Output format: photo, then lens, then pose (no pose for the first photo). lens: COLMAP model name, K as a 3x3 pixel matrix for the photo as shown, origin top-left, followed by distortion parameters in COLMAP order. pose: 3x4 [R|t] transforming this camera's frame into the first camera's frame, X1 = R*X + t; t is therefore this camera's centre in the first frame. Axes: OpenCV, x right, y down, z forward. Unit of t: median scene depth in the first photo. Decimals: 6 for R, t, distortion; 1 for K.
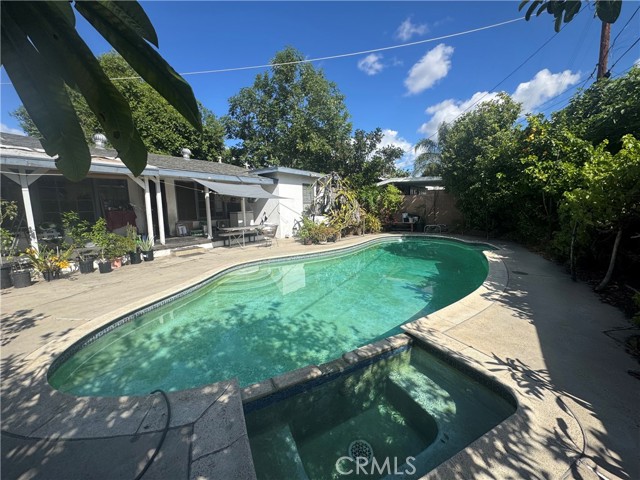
lens RADIAL K [[255.2, 0, 320.0], [0, 255.2, 240.0], [0, 0, 1]] dist [-0.001244, 0.000175]
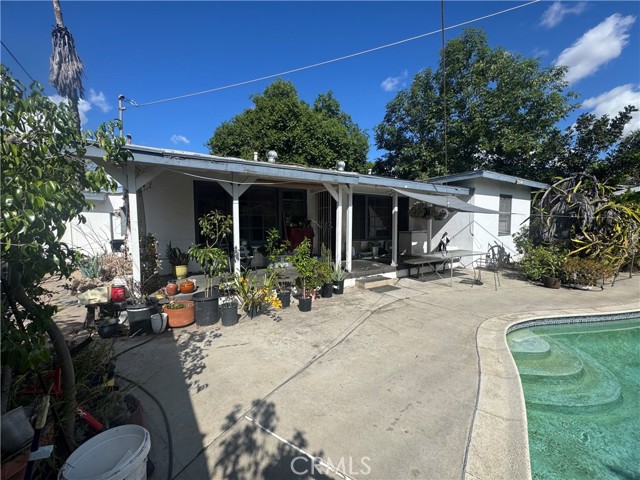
lens RADIAL K [[255.2, 0, 320.0], [0, 255.2, 240.0], [0, 0, 1]] dist [-0.001244, 0.000175]
pose [[0.919469, 0.041936, -0.390918, -0.295417], [-0.067049, 0.996455, -0.050807, -0.025198], [0.387402, 0.072926, 0.919022, 0.177324]]
